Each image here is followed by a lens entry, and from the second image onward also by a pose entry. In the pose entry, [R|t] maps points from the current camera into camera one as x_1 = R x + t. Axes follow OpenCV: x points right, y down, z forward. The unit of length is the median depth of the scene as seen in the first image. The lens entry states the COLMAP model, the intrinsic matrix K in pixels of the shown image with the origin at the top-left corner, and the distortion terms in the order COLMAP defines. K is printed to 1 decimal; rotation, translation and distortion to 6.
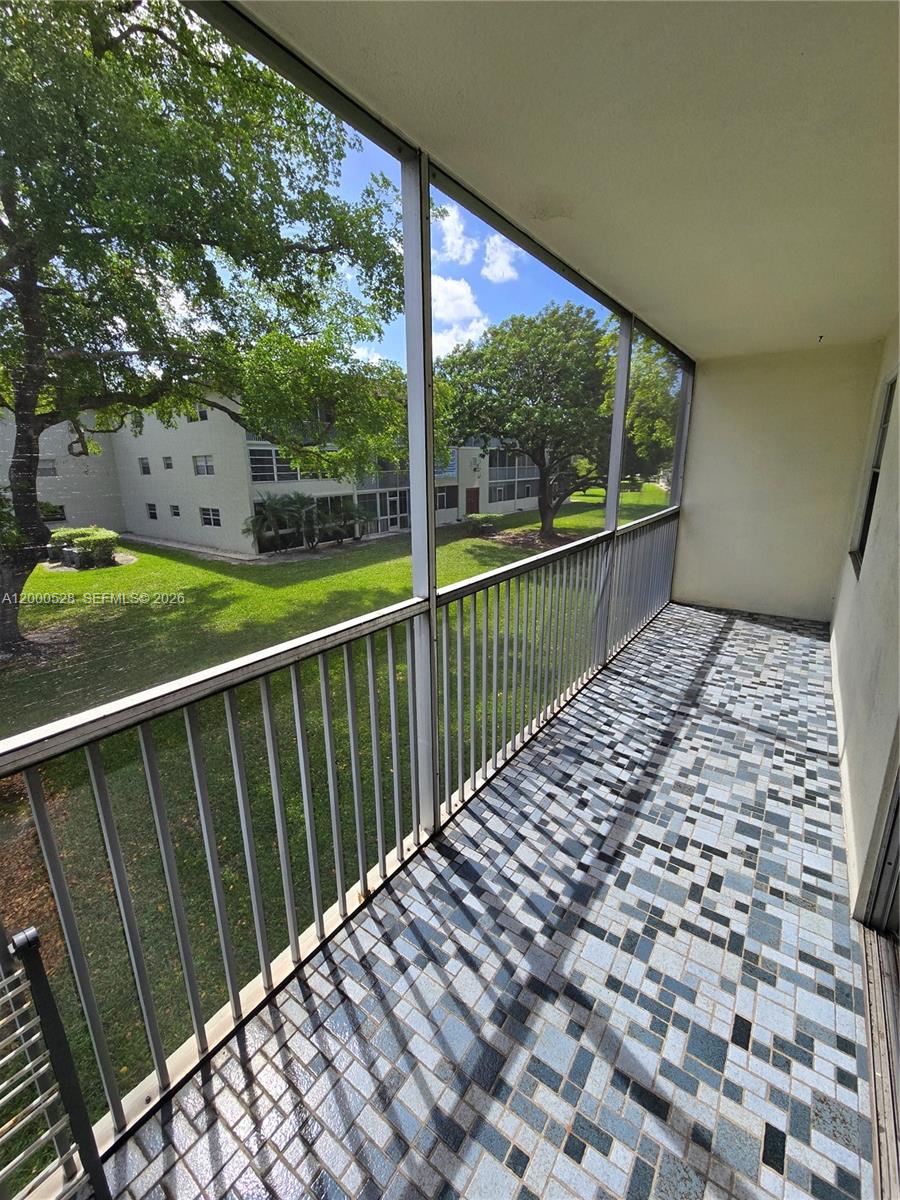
lens RADIAL K [[492.0, 0, 442.5], [0, 492.0, 591.0], [0, 0, 1]] dist [0.002463, -0.001632]
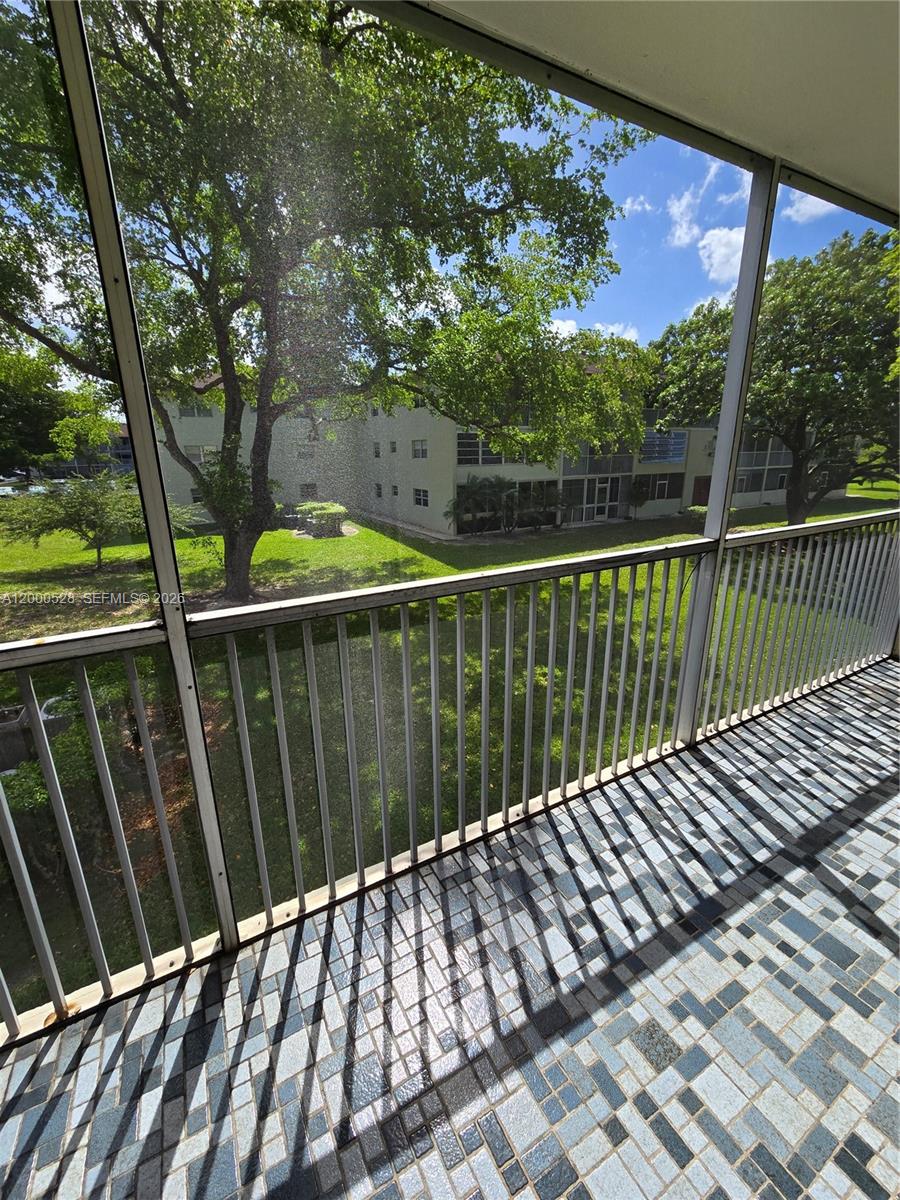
lens RADIAL K [[490.3, 0, 451.1], [0, 490.3, 592.6], [0, 0, 1]] dist [0.006443, -0.003989]
pose [[0.906413, 0.117923, -0.405597, 0.286420], [-0.105183, 0.993005, 0.053647, -0.051234], [0.409086, -0.005965, 0.912476, 0.280002]]
